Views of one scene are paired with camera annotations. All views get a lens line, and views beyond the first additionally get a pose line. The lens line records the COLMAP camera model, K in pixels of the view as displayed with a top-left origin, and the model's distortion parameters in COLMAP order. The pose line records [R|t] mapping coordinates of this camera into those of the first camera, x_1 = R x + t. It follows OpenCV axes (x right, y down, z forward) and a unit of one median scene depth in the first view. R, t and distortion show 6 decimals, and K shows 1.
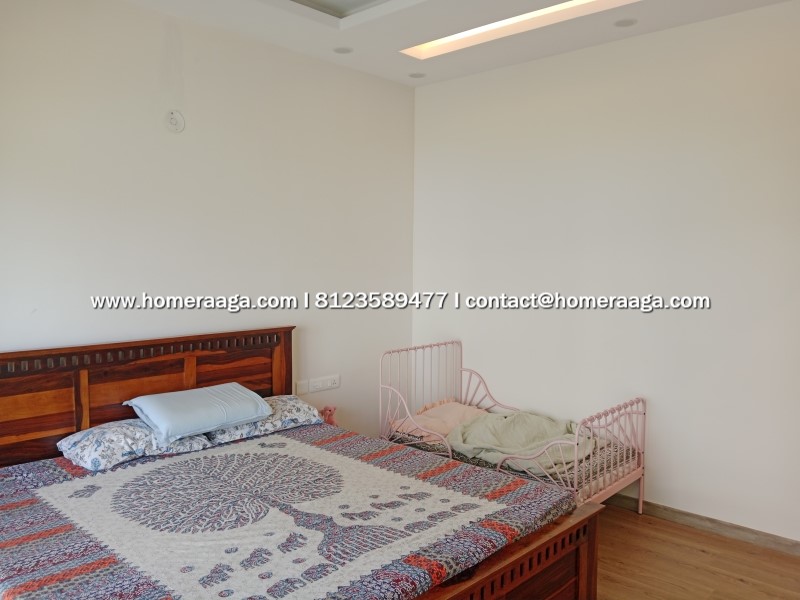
lens RADIAL K [[634.4, 0, 402.1], [0, 634.4, 313.1], [0, 0, 1]] dist [0.081899, -0.114572]
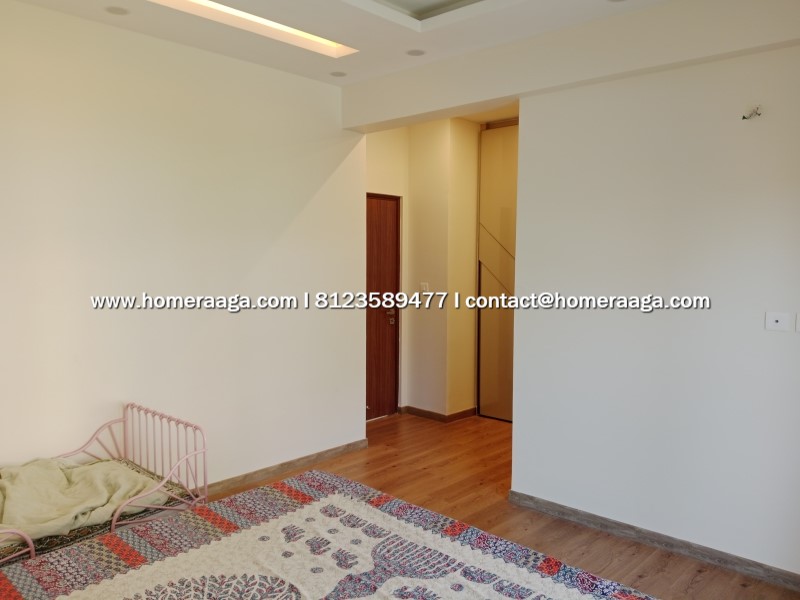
lens RADIAL K [[634.4, 0, 402.1], [0, 634.4, 313.1], [0, 0, 1]] dist [0.081899, -0.114572]
pose [[-0.004517, -0.094725, 0.995493, -0.791164], [0.075922, 0.992598, 0.094794, -0.086499], [-0.997103, 0.076009, 0.002708, 0.770789]]
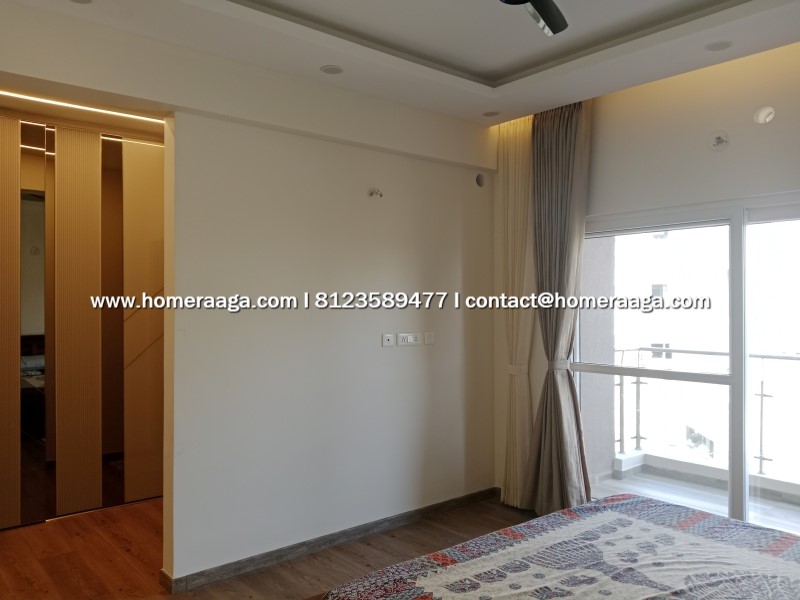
lens RADIAL K [[633.9, 0, 409.1], [0, 633.9, 299.7], [0, 0, 1]] dist [-0.007594, -0.004420]
pose [[-0.993653, -0.006292, 0.112313, 0.069187], [0.002575, 0.996900, 0.078636, -0.137845], [-0.112459, 0.078426, -0.990557, 1.640696]]
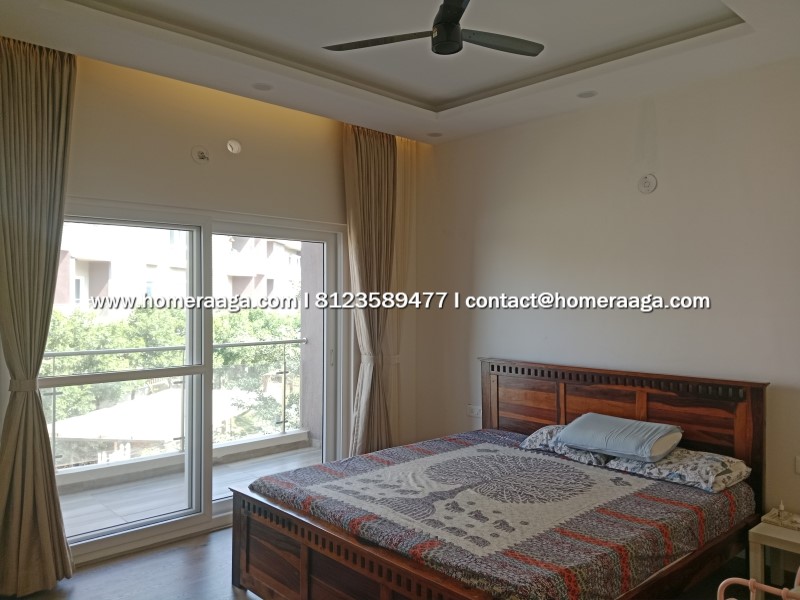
lens RADIAL K [[620.0, 0, 388.9], [0, 620.0, 328.7], [0, 0, 1]] dist [0.060018, -0.001513]
pose [[-0.078760, 0.036381, -0.996230, 0.995624], [-0.083924, 0.995544, 0.042990, -0.064533], [0.993355, 0.086994, -0.075356, 0.807362]]
